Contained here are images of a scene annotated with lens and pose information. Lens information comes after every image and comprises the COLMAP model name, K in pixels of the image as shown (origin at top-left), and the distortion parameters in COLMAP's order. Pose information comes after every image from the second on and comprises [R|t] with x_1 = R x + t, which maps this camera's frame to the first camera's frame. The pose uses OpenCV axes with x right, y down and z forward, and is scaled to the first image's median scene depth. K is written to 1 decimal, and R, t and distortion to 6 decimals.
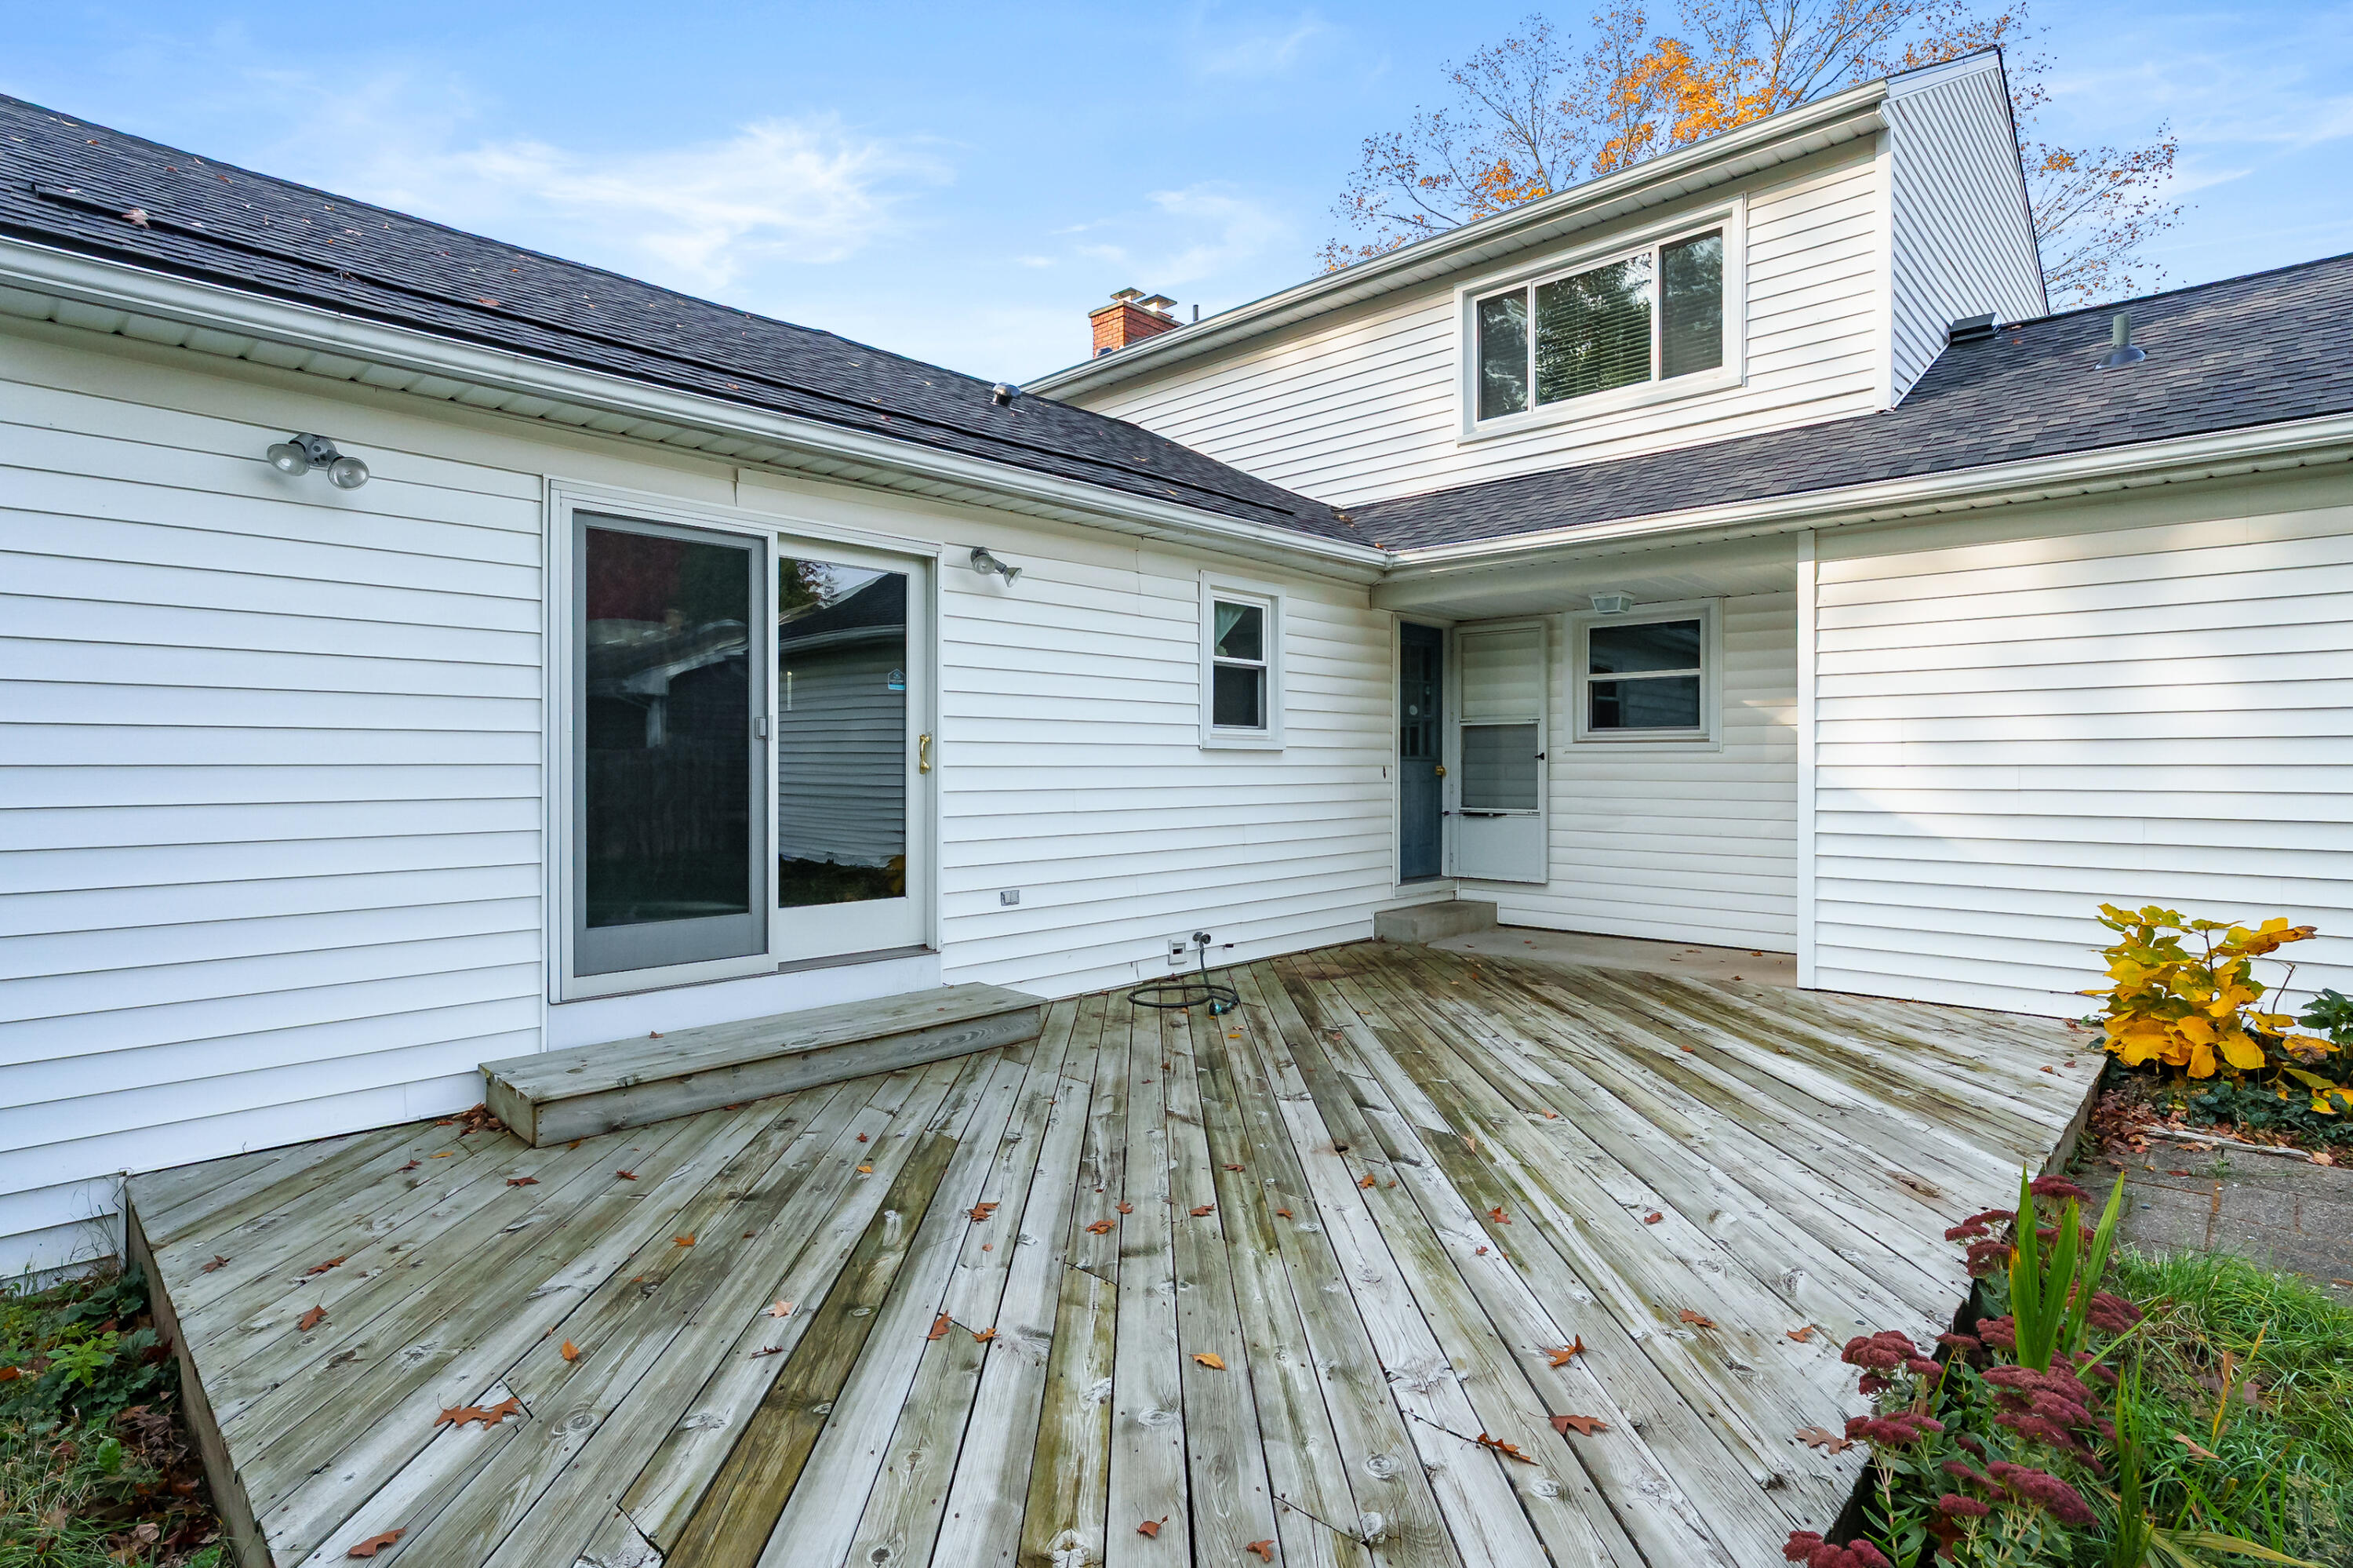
lens RADIAL K [[1150.0, 0, 1176.5], [0, 1150.0, 784.0], [0, 0, 1]] dist [-0.002515, 0.000758]
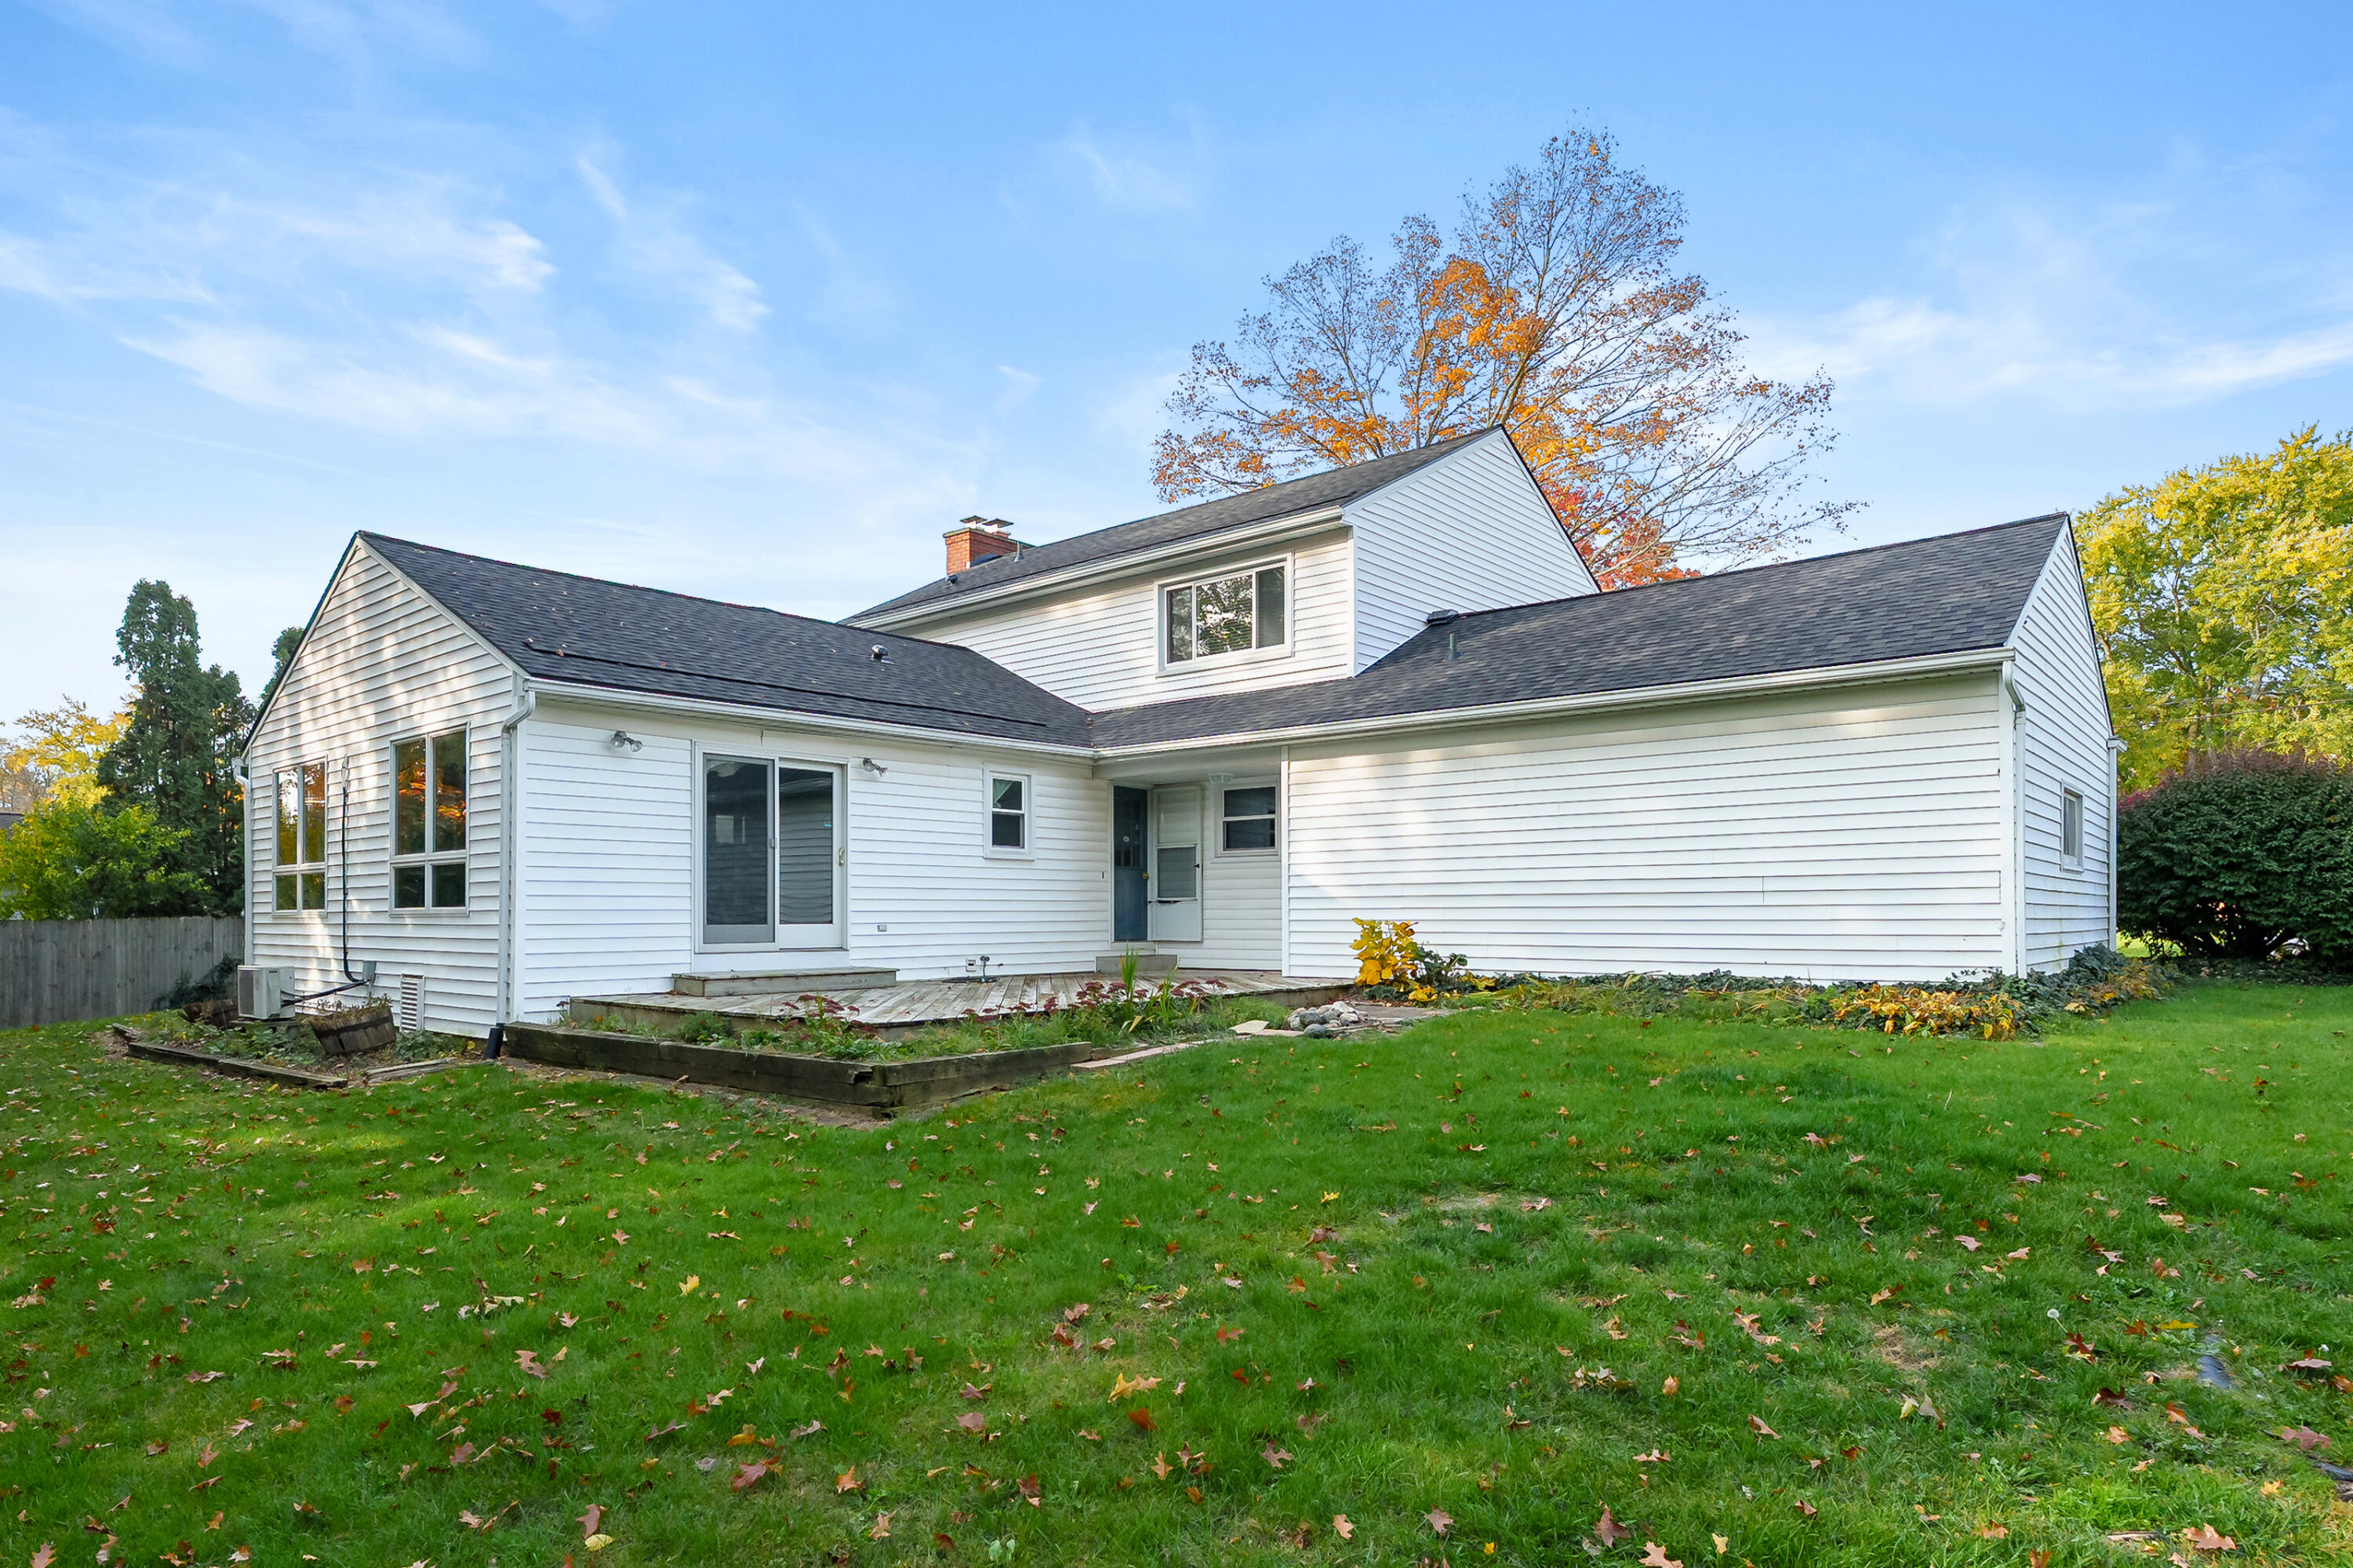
lens RADIAL K [[1322.3, 0, 1110.9], [0, 1322.3, 924.6], [0, 0, 1]] dist [0.000089, 0.000814]
pose [[0.999617, -0.003796, 0.027418, 0.152265], [0.004070, 0.999942, -0.009934, 0.090684], [-0.027379, 0.010042, 0.999575, -1.050210]]
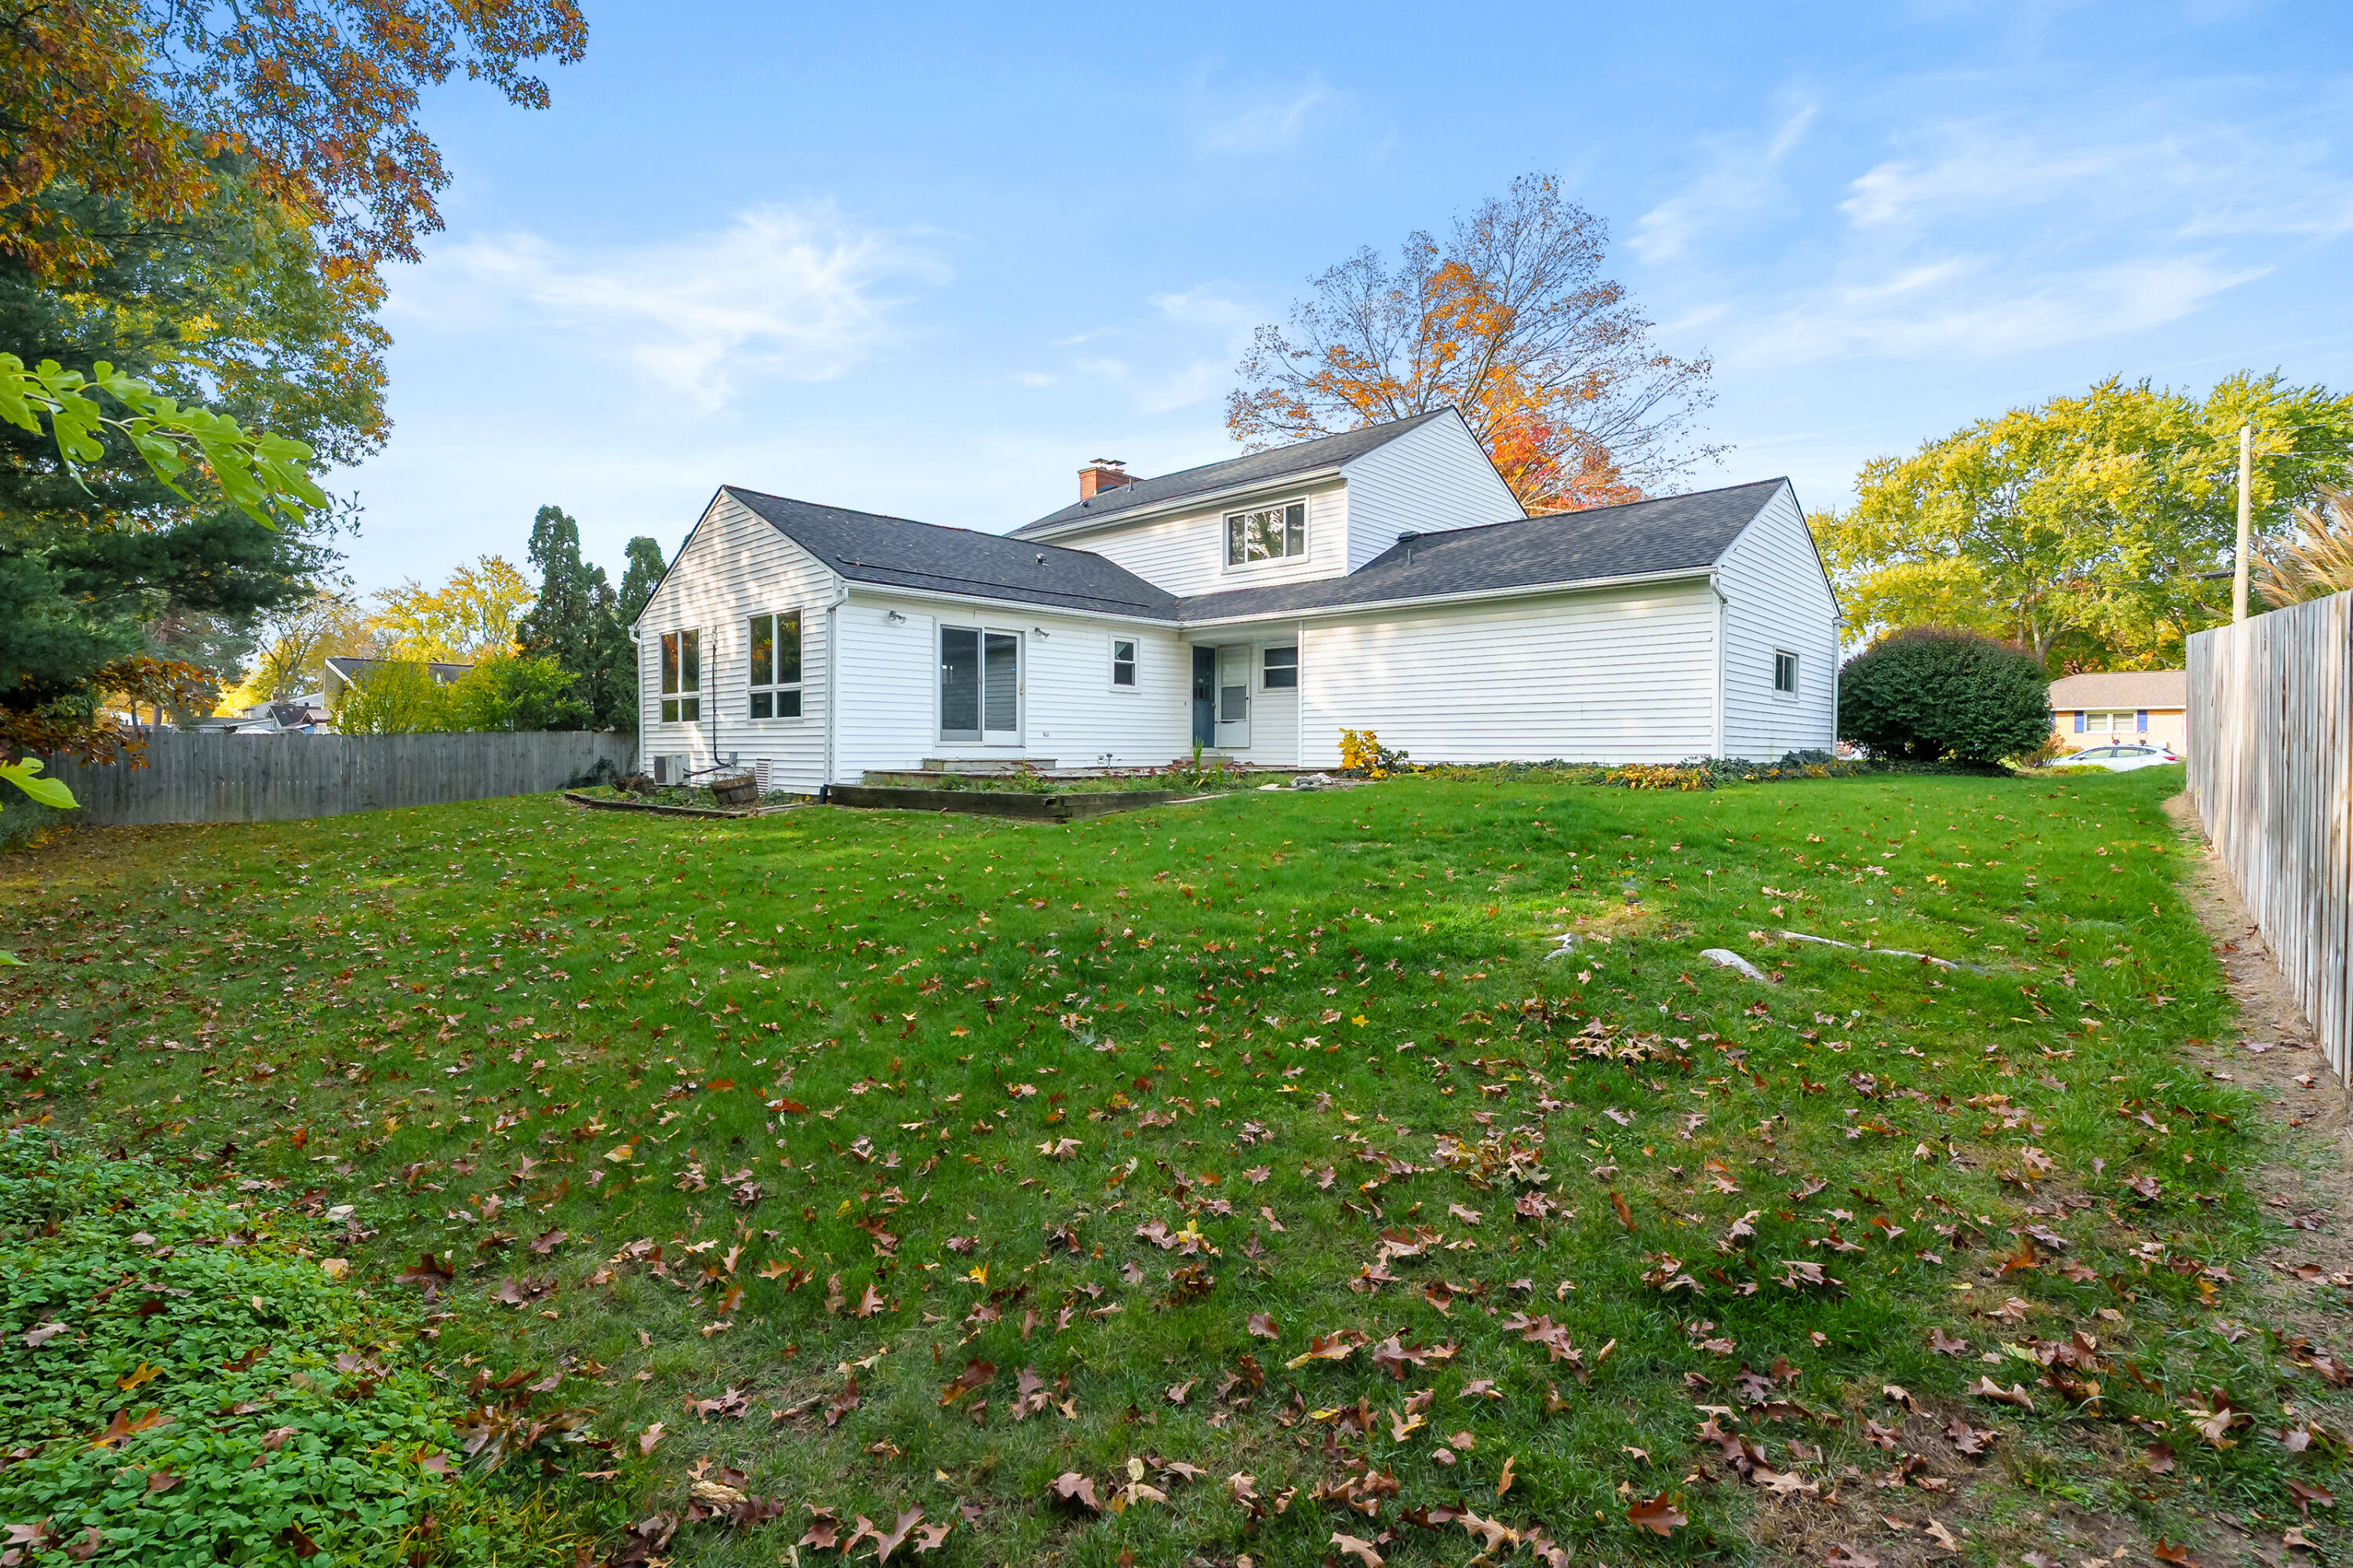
lens RADIAL K [[1044.0, 0, 1176.5], [0, 1044.0, 784.0], [0, 0, 1]] dist [-0.001981, -0.000029]
pose [[0.999966, 0.002098, 0.008028, 0.156218], [-0.002221, 0.999879, 0.015424, 0.149056], [-0.007995, -0.015441, 0.999849, -1.519300]]
